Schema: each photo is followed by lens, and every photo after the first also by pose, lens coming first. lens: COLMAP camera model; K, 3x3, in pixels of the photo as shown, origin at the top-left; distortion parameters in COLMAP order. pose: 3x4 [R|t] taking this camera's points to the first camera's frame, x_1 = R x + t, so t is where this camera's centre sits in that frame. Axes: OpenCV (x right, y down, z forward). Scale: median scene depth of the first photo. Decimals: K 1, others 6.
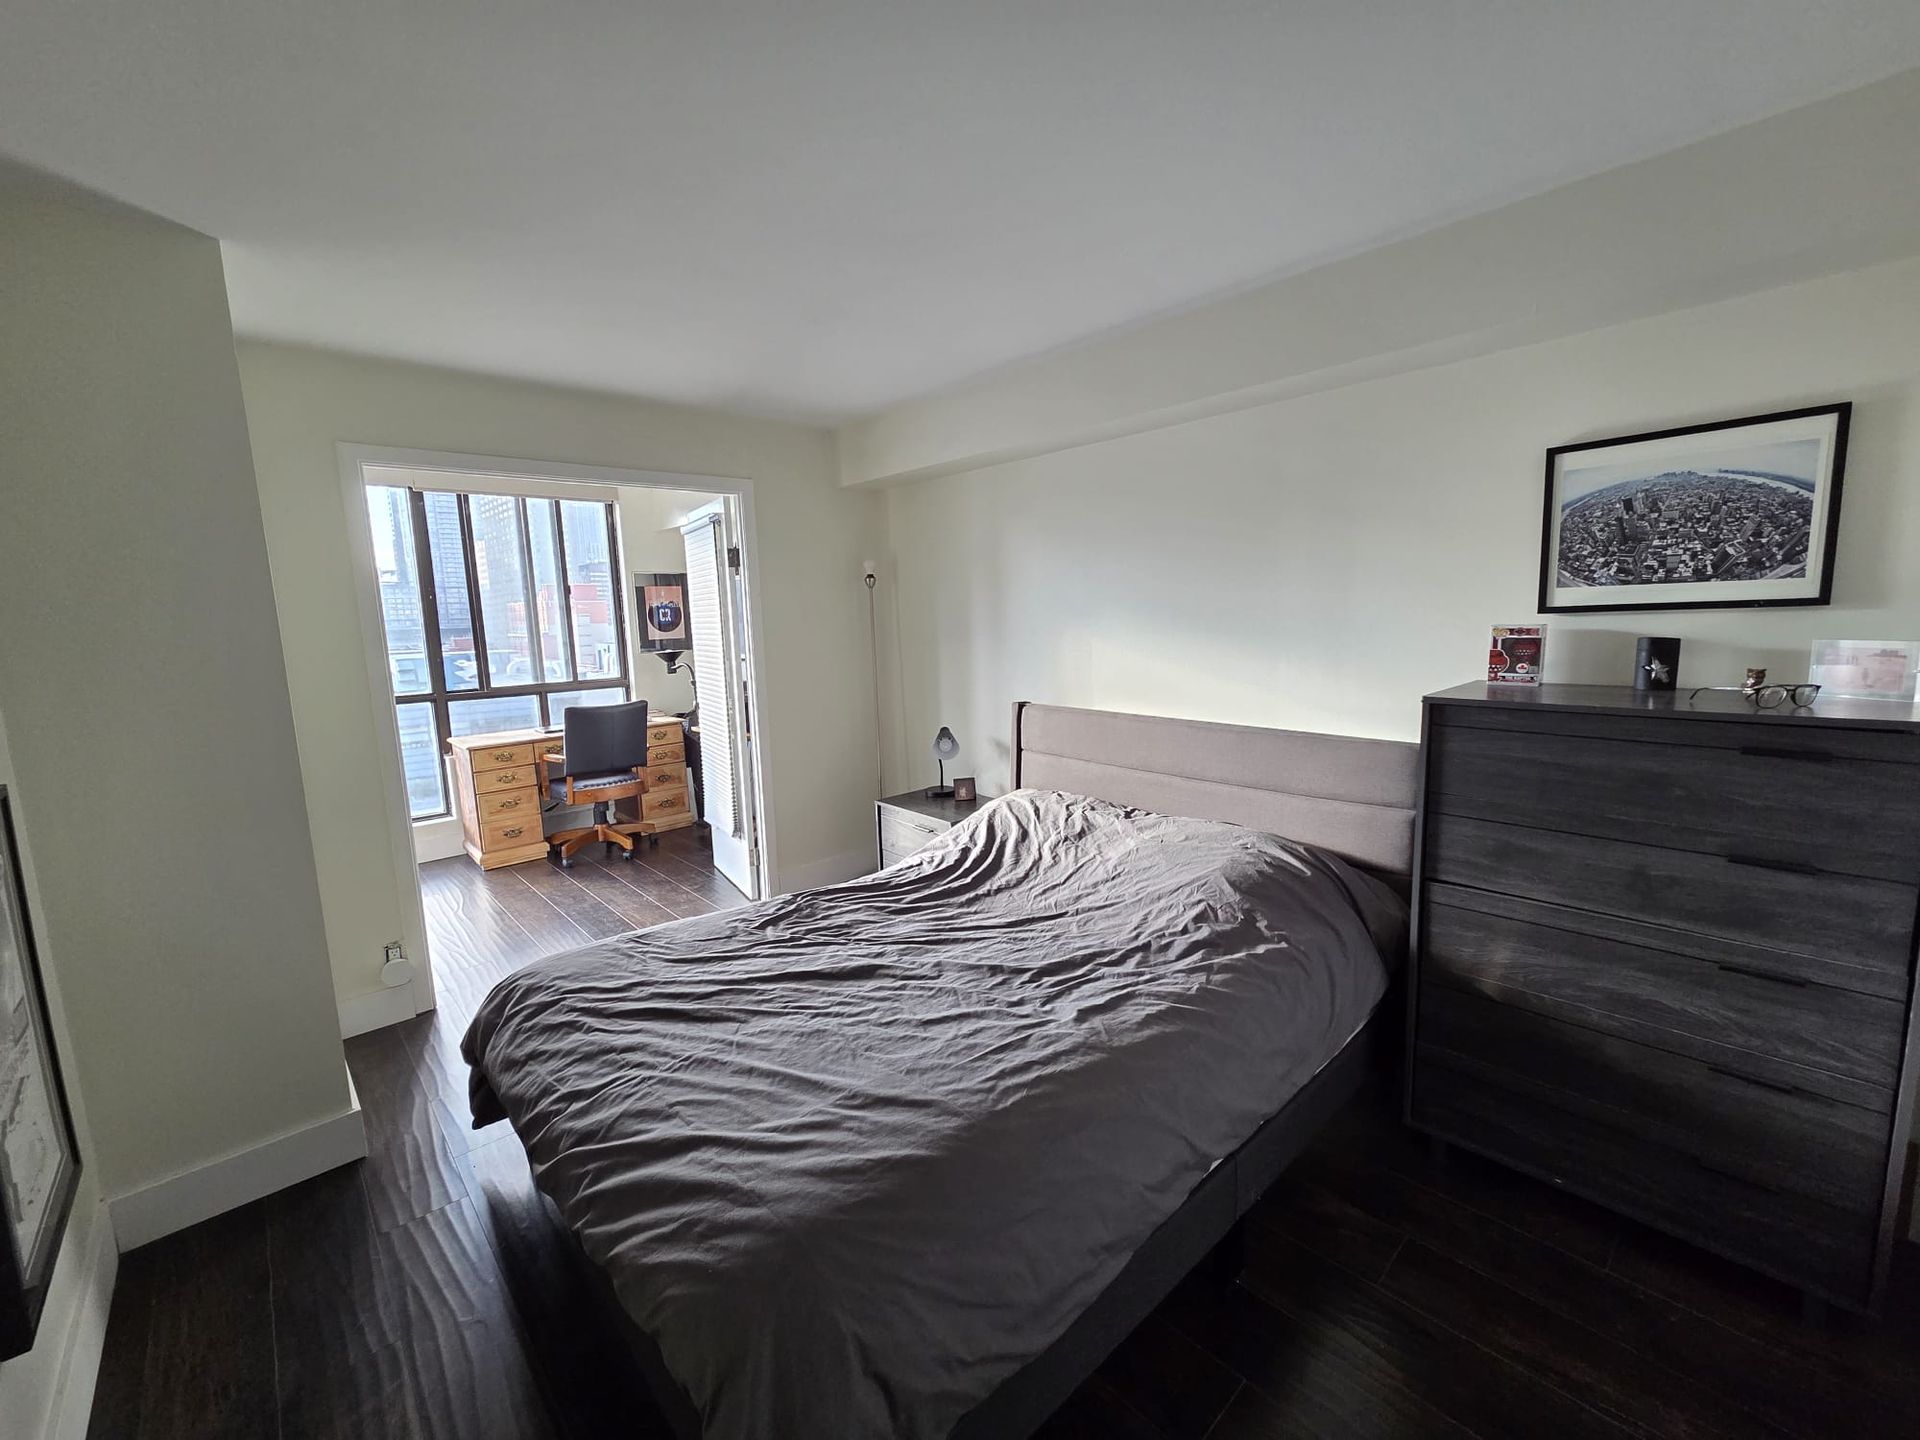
lens RADIAL K [[780.5, 0, 966.8], [0, 780.5, 720.0], [0, 0, 1]] dist [0.004122, -0.001840]
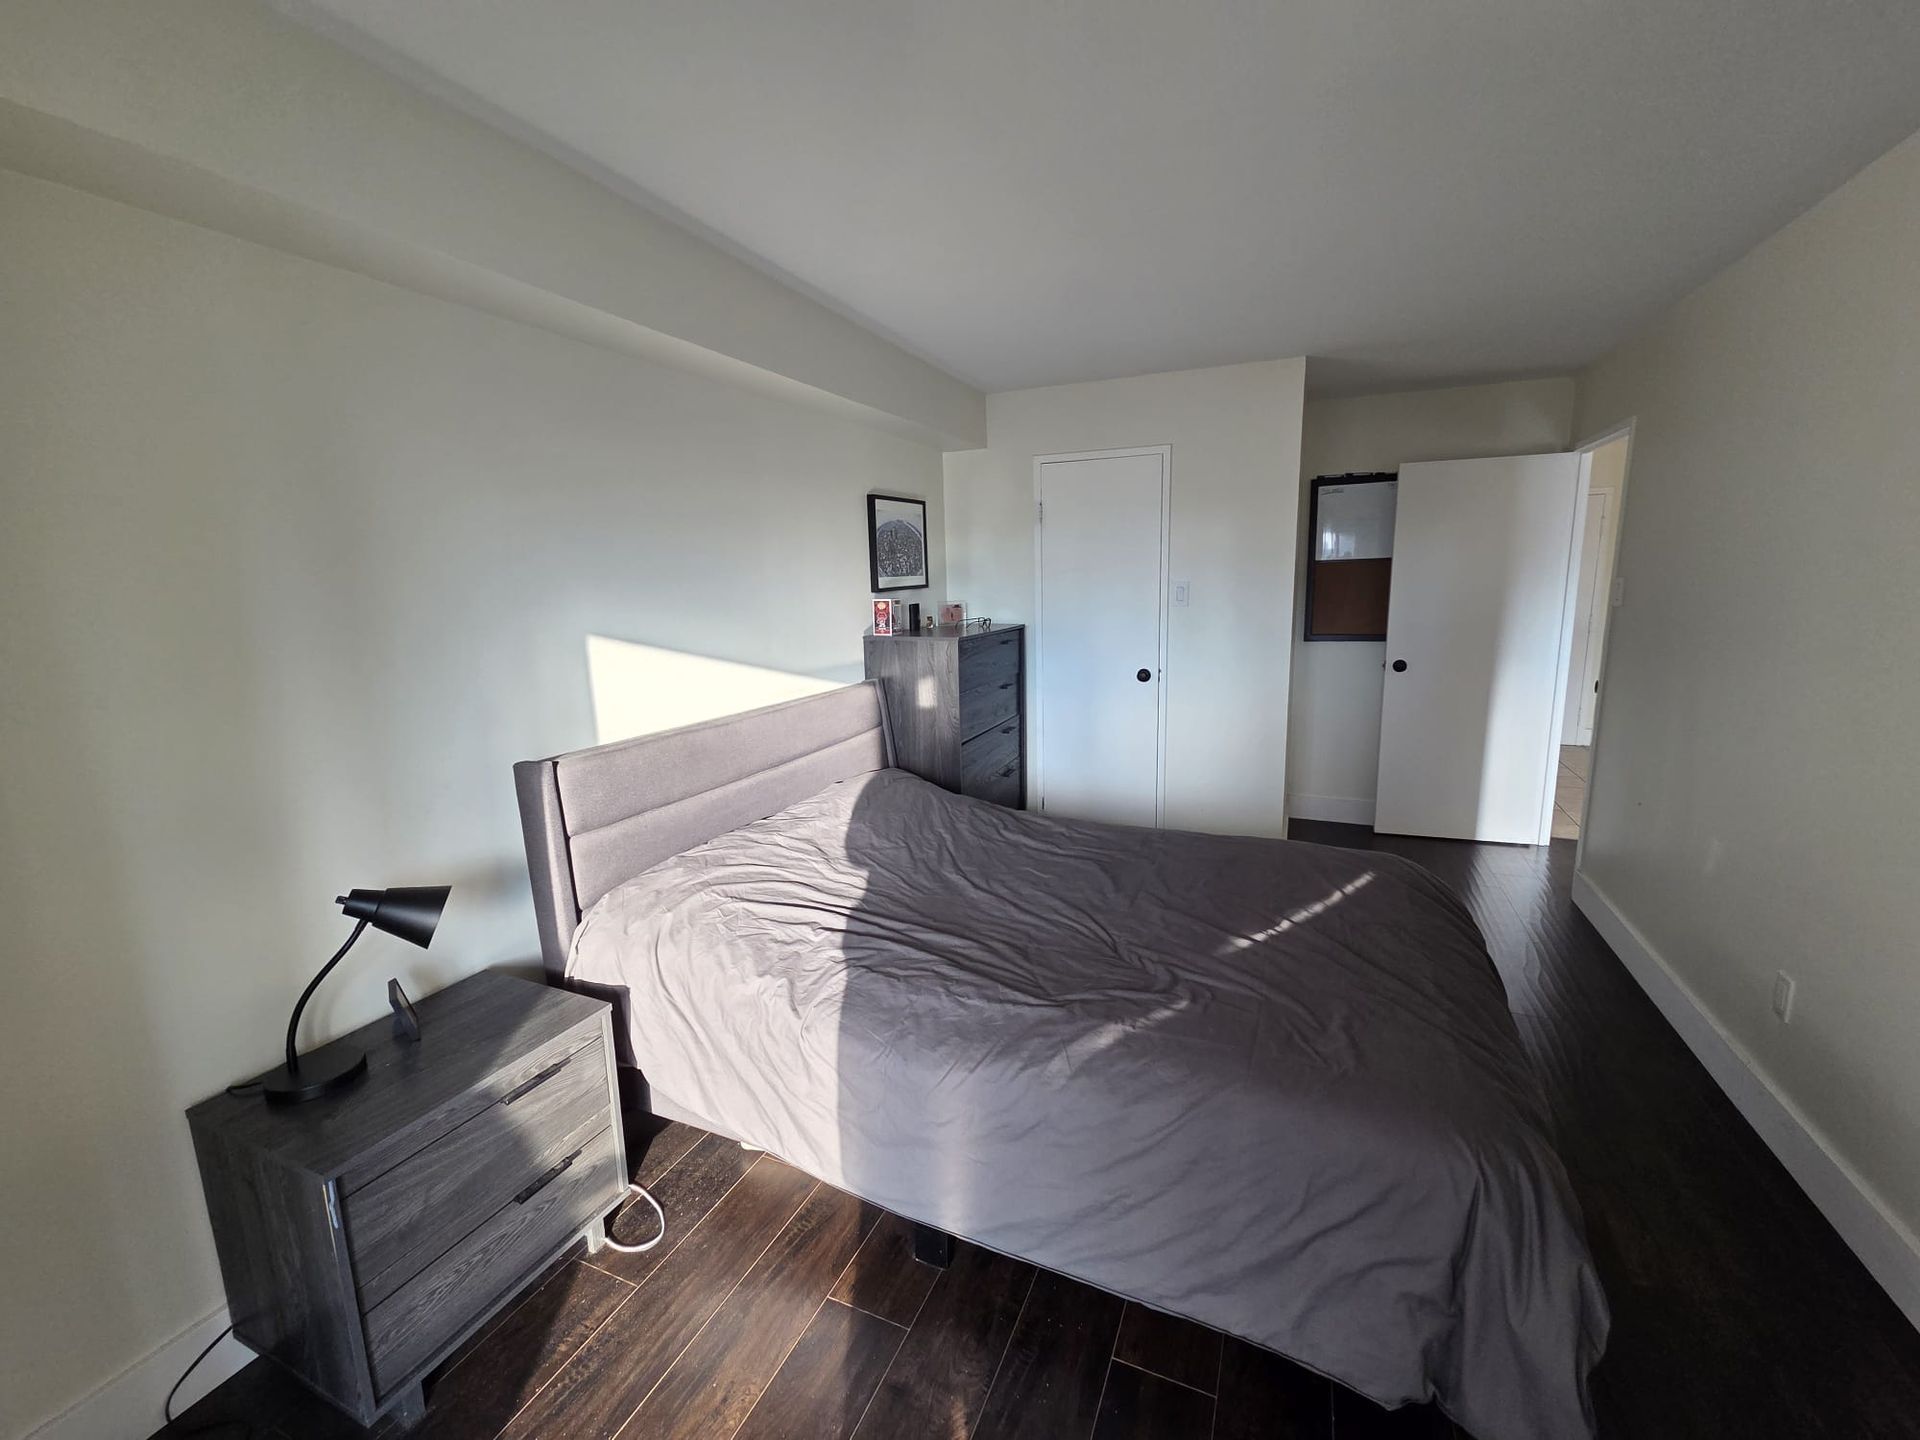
lens RADIAL K [[780.5, 0, 963.4], [0, 780.5, 718.1], [0, 0, 1]] dist [0.004122, -0.001840]
pose [[-0.414371, -0.123812, 0.901647, -0.933496], [0.163267, 0.964519, 0.207478, -0.202457], [-0.895344, 0.233183, -0.379454, 1.607186]]
